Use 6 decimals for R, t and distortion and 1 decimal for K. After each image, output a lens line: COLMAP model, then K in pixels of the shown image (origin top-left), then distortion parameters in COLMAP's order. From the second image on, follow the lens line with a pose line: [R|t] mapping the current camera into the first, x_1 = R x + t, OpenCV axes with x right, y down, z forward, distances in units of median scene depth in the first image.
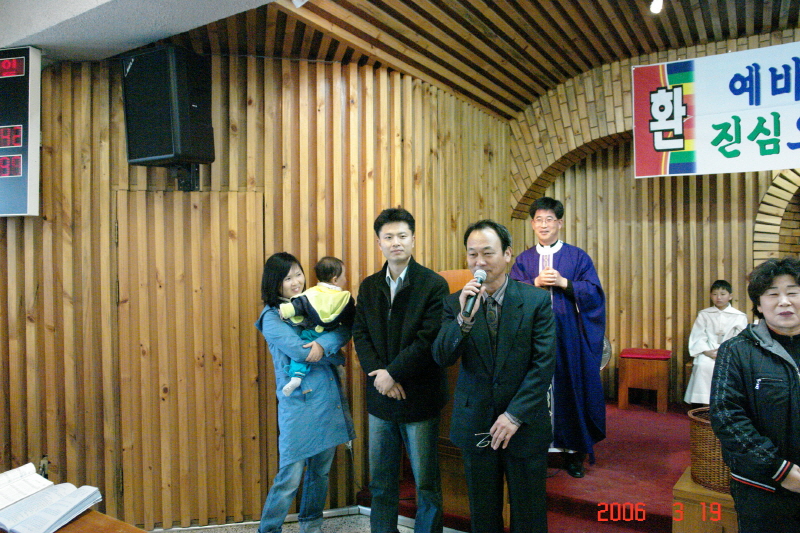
lens RADIAL K [[597.4, 0, 397.2], [0, 597.4, 264.5], [0, 0, 1]] dist [-0.084175, 0.067843]
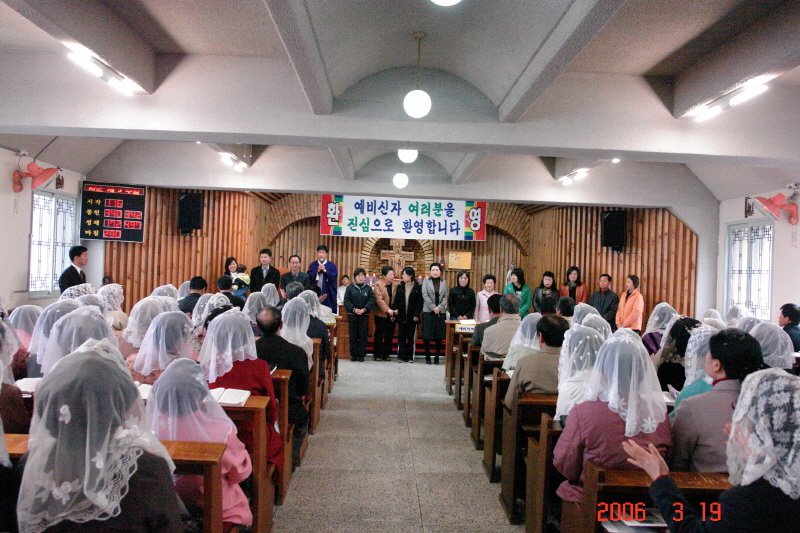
lens RADIAL K [[597.4, 0, 399.0], [0, 597.4, 270.0], [0, 0, 1]] dist [-0.084175, 0.067843]
pose [[0.837157, 0.041658, 0.545375, -0.861364], [-0.047290, 0.998874, -0.003706, 0.002690], [-0.544915, -0.022688, 0.838184, -1.639541]]
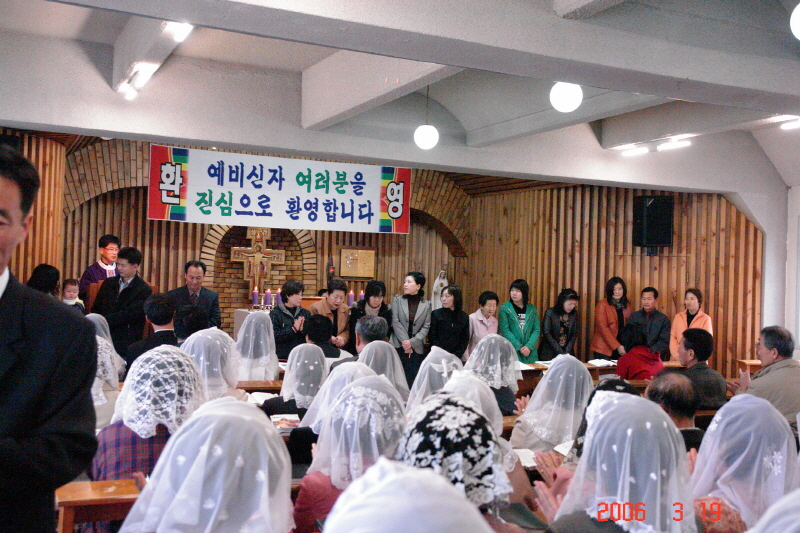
lens RADIAL K [[879.2, 0, 394.7], [0, 879.2, 266.4], [0, 0, 1]] dist [0.032510, 0.000000]
pose [[0.550422, 0.040816, 0.833888, -1.289564], [-0.039958, 0.998948, -0.022520, -0.002913], [-0.833930, -0.020925, 0.551473, -0.873349]]
